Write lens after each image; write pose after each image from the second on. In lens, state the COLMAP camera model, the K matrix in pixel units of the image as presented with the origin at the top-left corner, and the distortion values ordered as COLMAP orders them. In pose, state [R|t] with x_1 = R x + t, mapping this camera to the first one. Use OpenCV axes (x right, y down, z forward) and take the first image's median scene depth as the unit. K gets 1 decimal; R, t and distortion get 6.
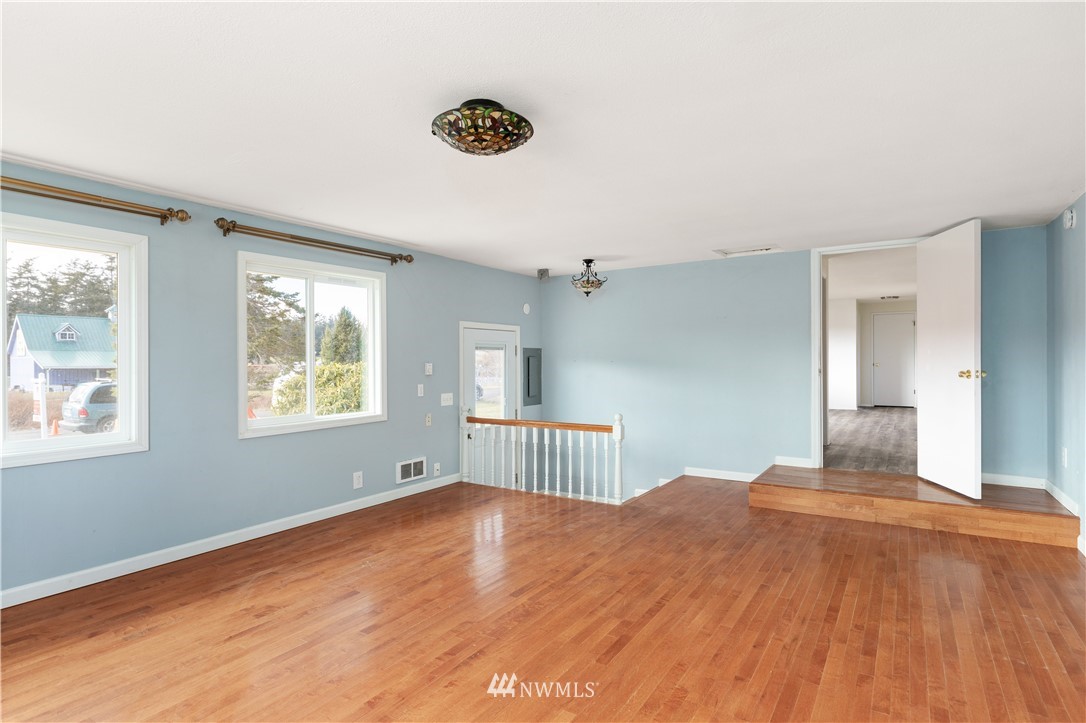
lens RADIAL K [[553.4, 0, 544.4], [0, 553.4, 360.8], [0, 0, 1]] dist [0.001242, -0.000844]
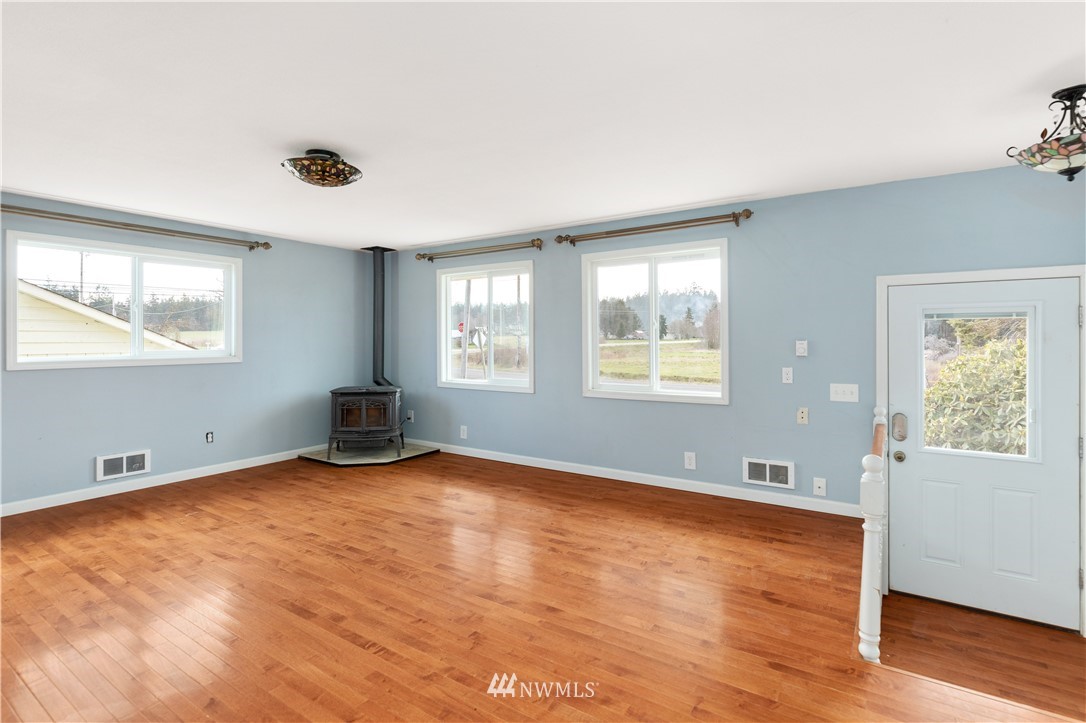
lens RADIAL K [[521.2, 0, 551.9], [0, 521.2, 339.8], [0, 0, 1]] dist [0.000388, 0.000795]
pose [[0.003614, 0.004971, -0.999981, 0.682433], [0.001476, 0.999987, 0.004977, -0.000709], [0.999992, -0.001494, 0.003606, 0.901618]]
